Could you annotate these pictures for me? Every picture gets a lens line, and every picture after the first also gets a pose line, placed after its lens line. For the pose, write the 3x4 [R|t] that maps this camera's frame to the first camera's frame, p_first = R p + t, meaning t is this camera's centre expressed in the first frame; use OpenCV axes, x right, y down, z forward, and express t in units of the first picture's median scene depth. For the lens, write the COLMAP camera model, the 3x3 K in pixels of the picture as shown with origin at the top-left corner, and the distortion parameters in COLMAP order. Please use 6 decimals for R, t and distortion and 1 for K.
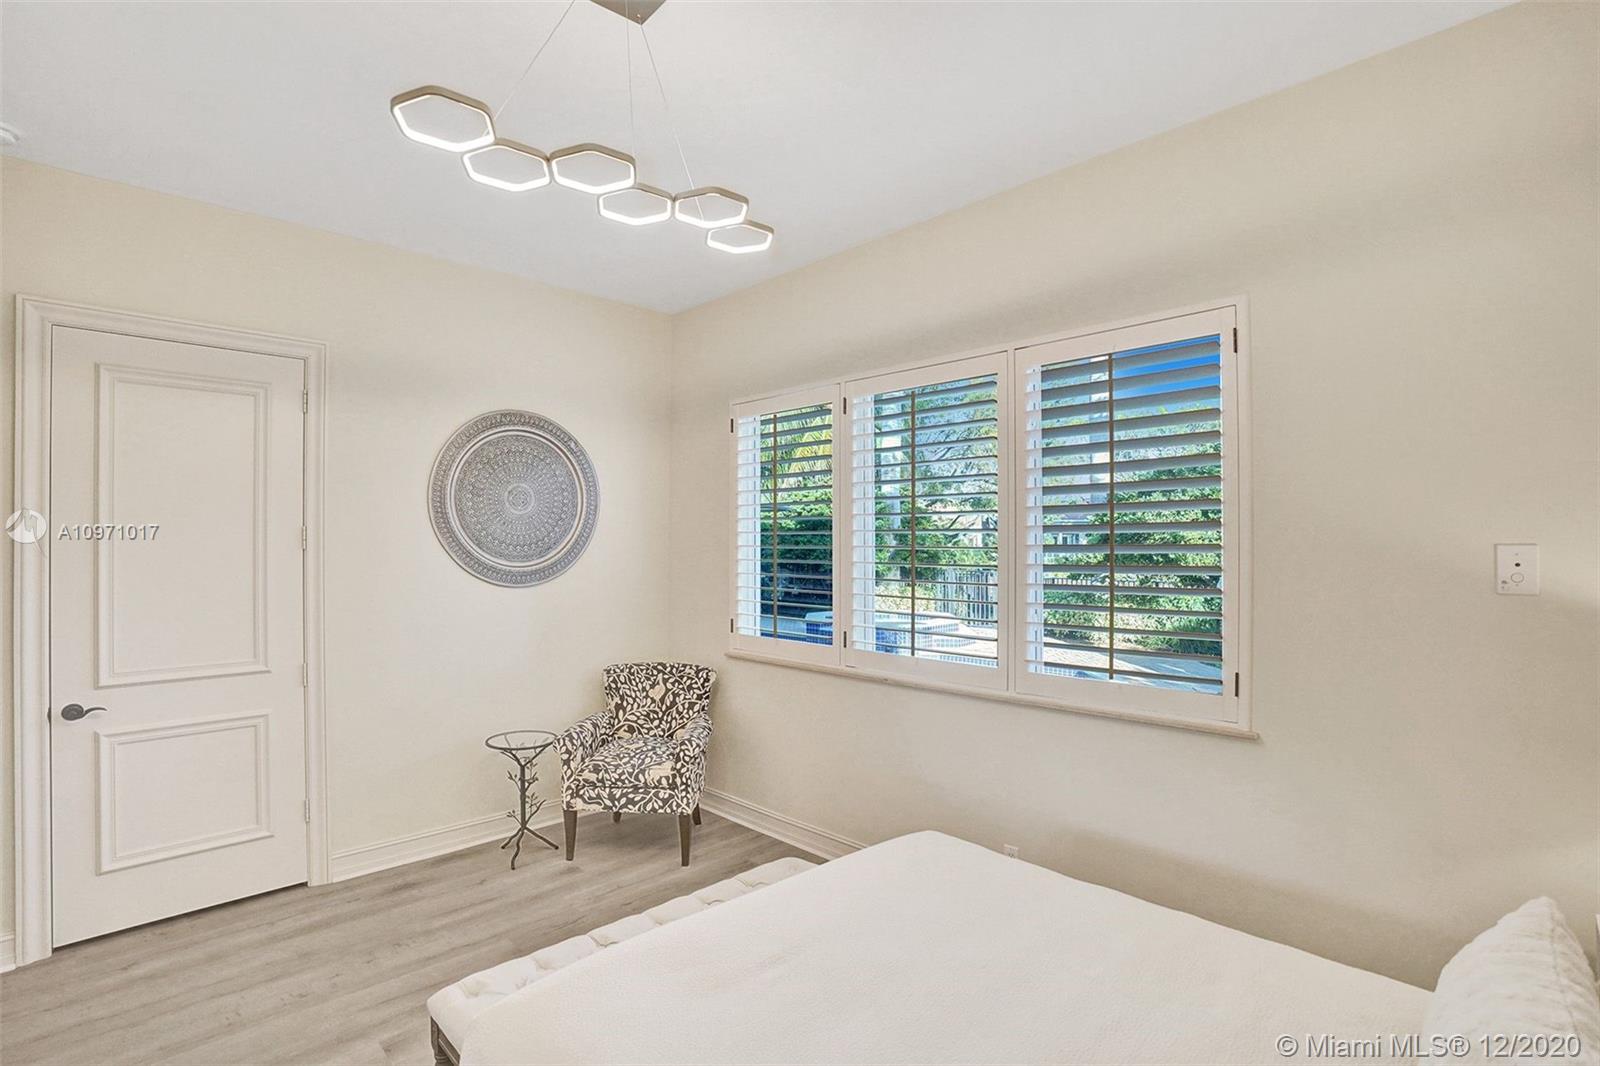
lens RADIAL K [[762.4, 0, 806.6], [0, 762.4, 536.8], [0, 0, 1]] dist [-0.001841, 0.000228]
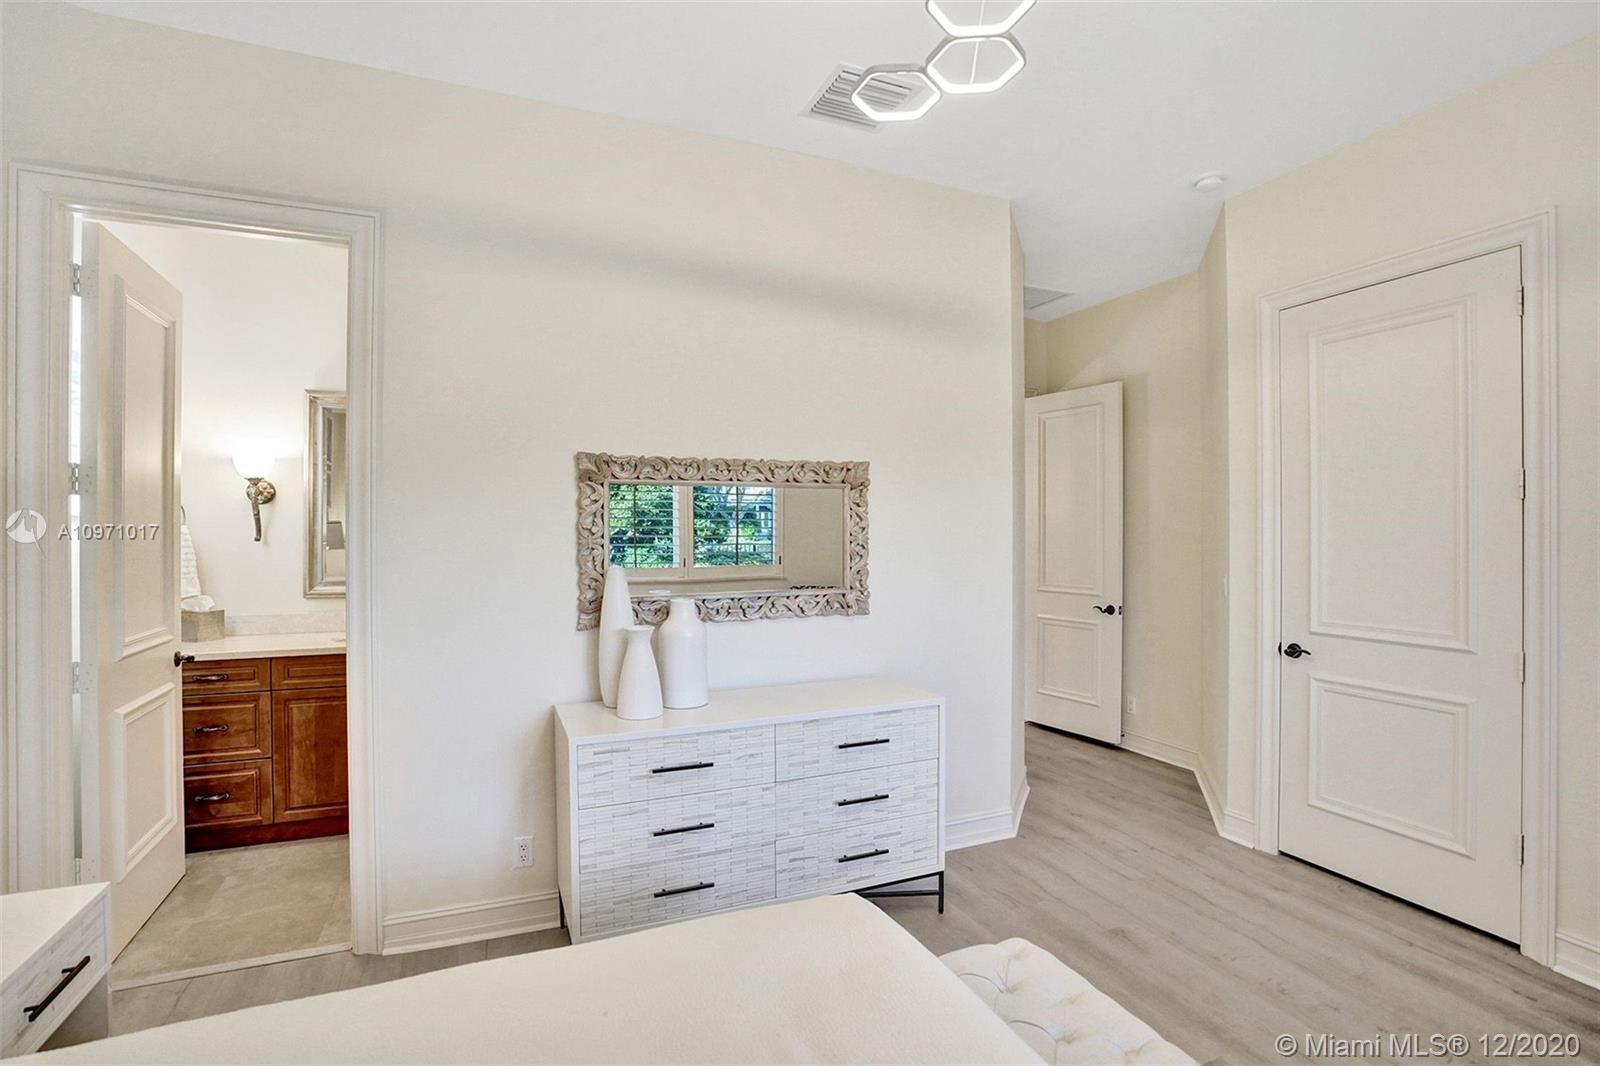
lens RADIAL K [[762.4, 0, 806.6], [0, 762.4, 536.8], [0, 0, 1]] dist [-0.001841, 0.000228]
pose [[-0.366794, -0.001030, -0.930302, 0.326799], [0.005557, 0.999979, -0.003298, 0.057593], [0.930286, -0.006379, -0.366781, 0.697807]]
